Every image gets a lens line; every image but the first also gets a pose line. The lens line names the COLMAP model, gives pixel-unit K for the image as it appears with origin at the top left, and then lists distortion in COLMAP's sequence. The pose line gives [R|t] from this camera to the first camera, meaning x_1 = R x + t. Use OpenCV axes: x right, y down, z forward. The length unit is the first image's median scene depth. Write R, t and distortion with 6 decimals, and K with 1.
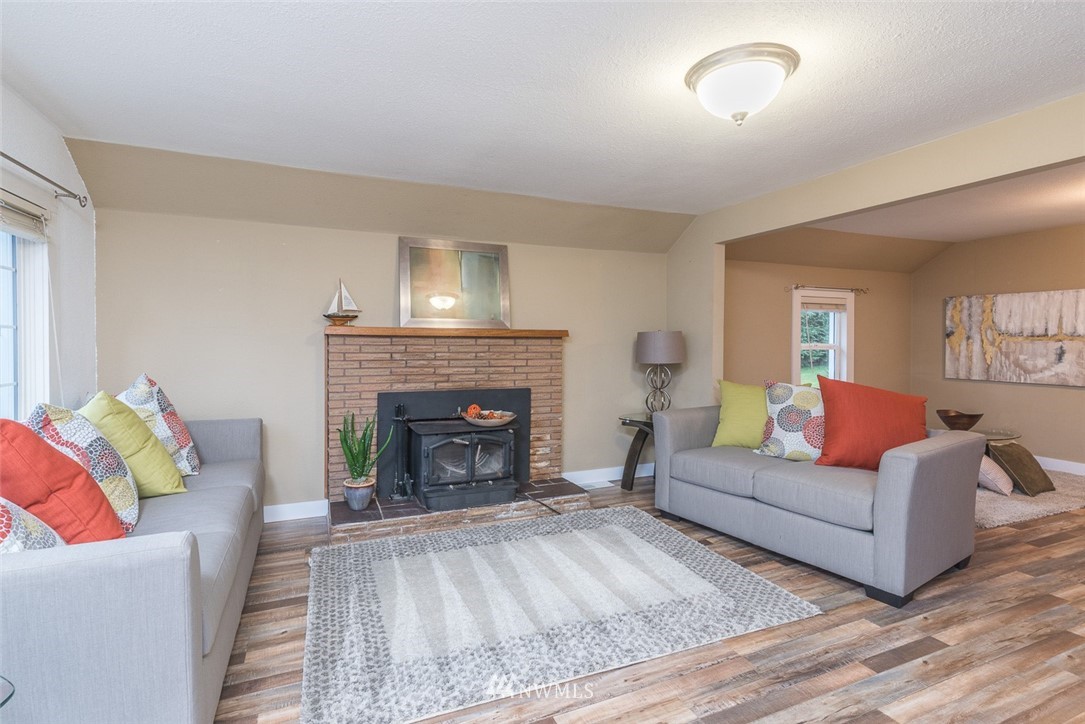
lens RADIAL K [[475.4, 0, 541.9], [0, 475.4, 357.5], [0, 0, 1]] dist [0.001821, -0.002087]
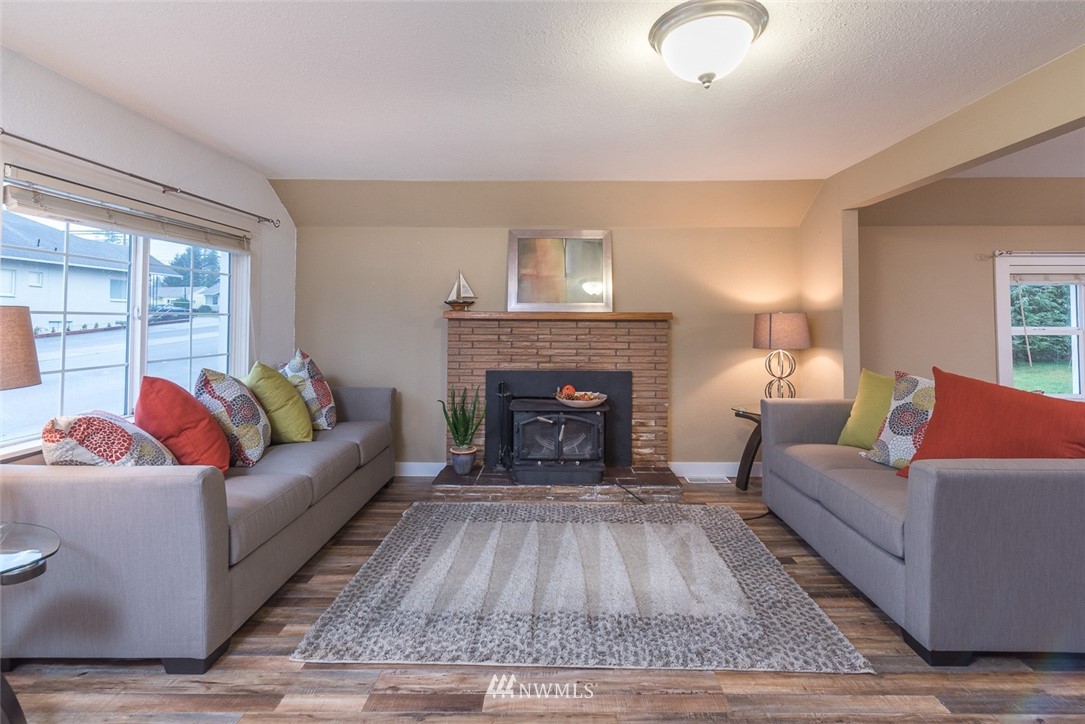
lens RADIAL K [[475.0, 0, 583.3], [0, 475.0, 317.3], [0, 0, 1]] dist [0.000347, 0.000302]
pose [[0.927452, -0.006303, -0.373889, 0.316064], [-0.011332, 0.998925, -0.044949, -0.003173], [0.373771, 0.045925, 0.926383, 0.053229]]
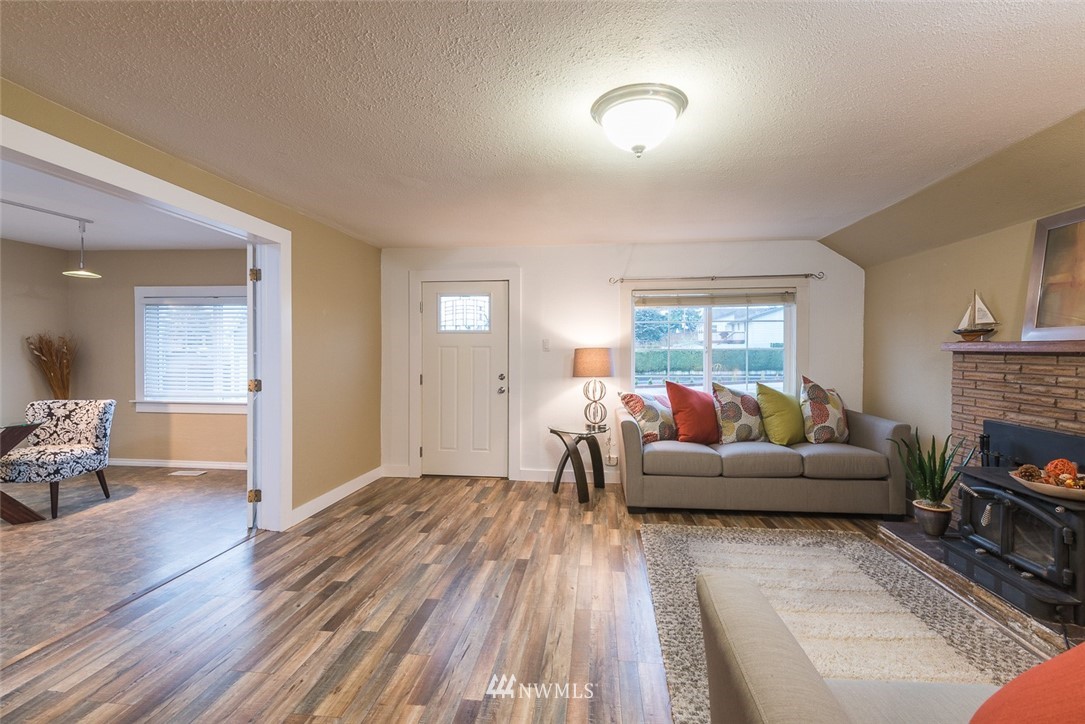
lens RADIAL K [[475.0, 0, 522.5], [0, 475.0, 363.2], [0, 0, 1]] dist [0.000347, 0.000302]
pose [[-0.504827, 0.015050, -0.863089, 0.892060], [-0.036343, 0.998591, 0.038670, -0.032199], [0.862455, 0.050889, -0.503569, 0.791808]]
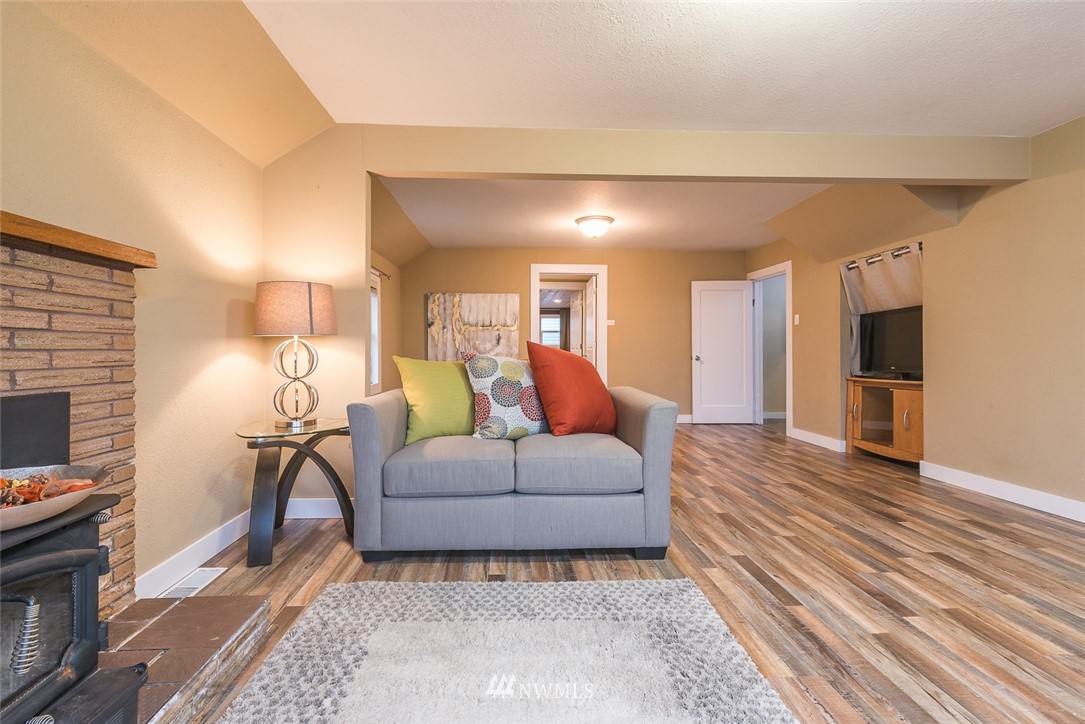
lens RADIAL K [[475.0, 0, 492.7], [0, 475.0, 350.7], [0, 0, 1]] dist [0.000347, 0.000302]
pose [[0.393056, -0.003892, 0.919506, -0.287536], [0.036922, 0.999251, -0.011553, 0.062398], [-0.918773, 0.038491, 0.392906, 0.699246]]
